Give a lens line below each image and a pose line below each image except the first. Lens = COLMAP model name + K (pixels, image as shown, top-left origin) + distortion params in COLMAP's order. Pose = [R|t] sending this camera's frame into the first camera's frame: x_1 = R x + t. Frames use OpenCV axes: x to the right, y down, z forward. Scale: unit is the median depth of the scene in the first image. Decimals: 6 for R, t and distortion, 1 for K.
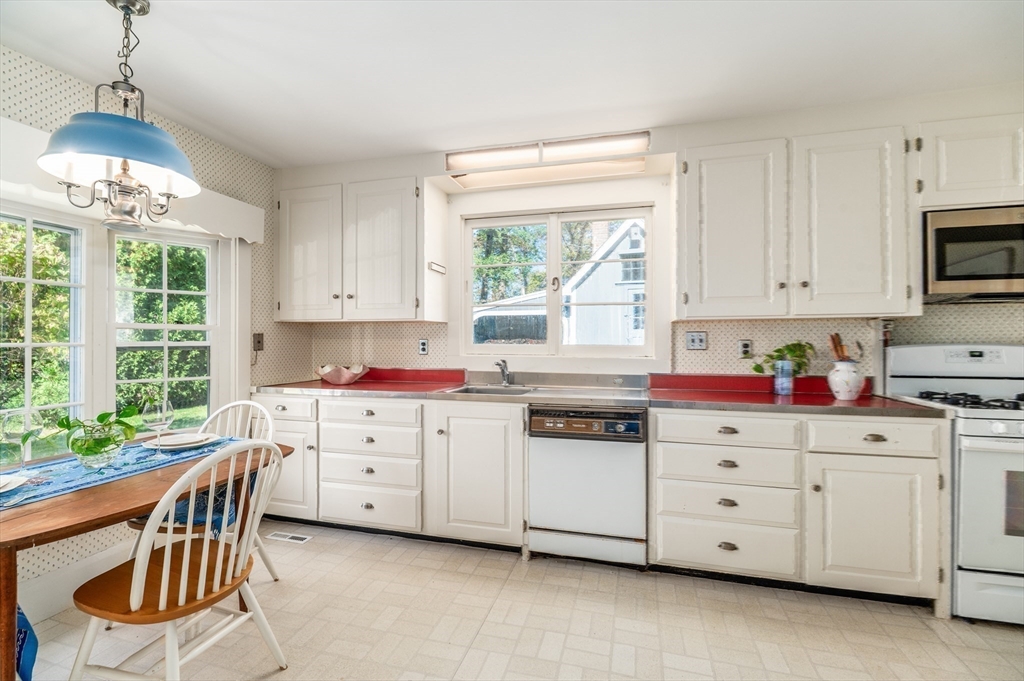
lens RADIAL K [[466.5, 0, 512.8], [0, 466.5, 339.1], [0, 0, 1]] dist [-0.000252, -0.000063]
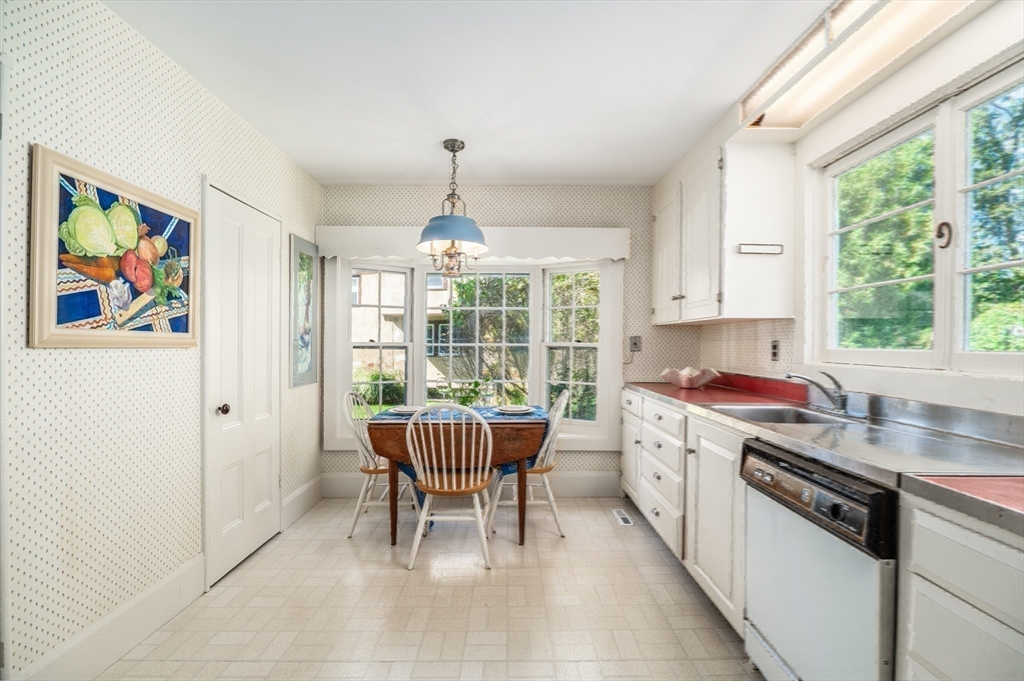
lens RADIAL K [[462.9, 0, 515.5], [0, 462.9, 344.7], [0, 0, 1]] dist [-0.001426, -0.000293]
pose [[0.285776, 0.002660, -0.958293, 0.518314], [0.007157, 0.999962, 0.004910, 0.000890], [0.958270, -0.008262, 0.285746, 0.436238]]
